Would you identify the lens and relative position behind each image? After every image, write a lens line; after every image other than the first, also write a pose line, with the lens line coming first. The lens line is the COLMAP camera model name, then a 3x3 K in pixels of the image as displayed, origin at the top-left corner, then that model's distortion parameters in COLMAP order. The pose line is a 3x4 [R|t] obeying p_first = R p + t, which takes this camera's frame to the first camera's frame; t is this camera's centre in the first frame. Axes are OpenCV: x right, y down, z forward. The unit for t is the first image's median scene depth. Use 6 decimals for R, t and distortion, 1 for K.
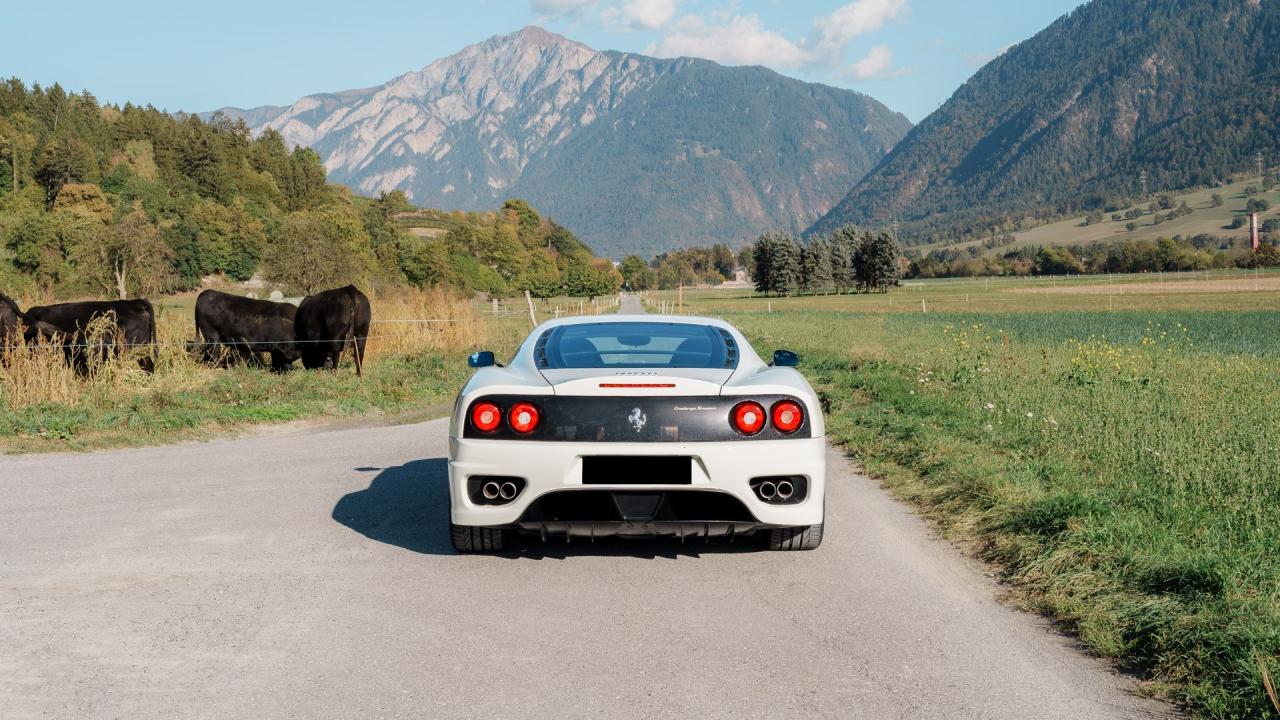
lens RADIAL K [[7166.4, 0, 640.0], [0, 7166.4, 360.0], [0, 0, 1]] dist [-0.065406, -6.247497]
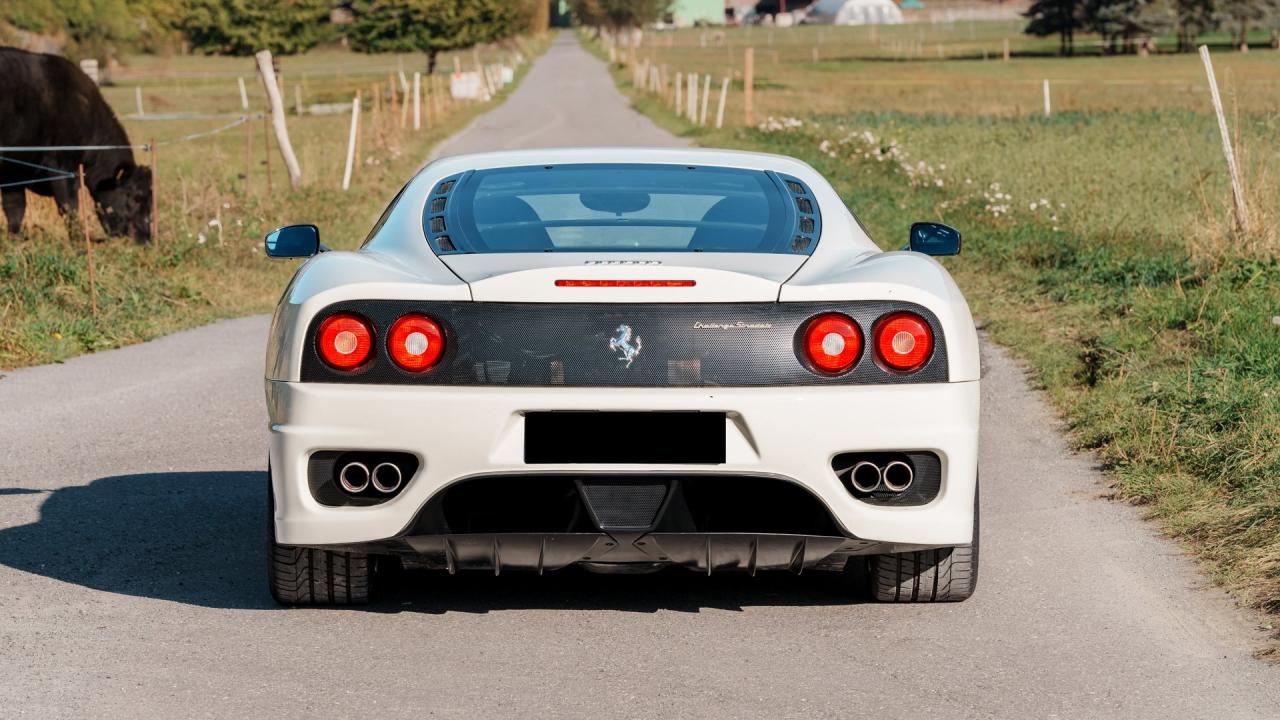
lens RADIAL K [[8727.6, 0, 640.0], [0, 8727.6, 360.0], [0, 0, 1]] dist [-0.543767, 26.941574]
pose [[0.999999, 0.001267, 0.000250, 0.000598], [-0.001271, 0.999870, 0.016065, -0.001285], [-0.000229, -0.016065, 0.999871, 0.359765]]
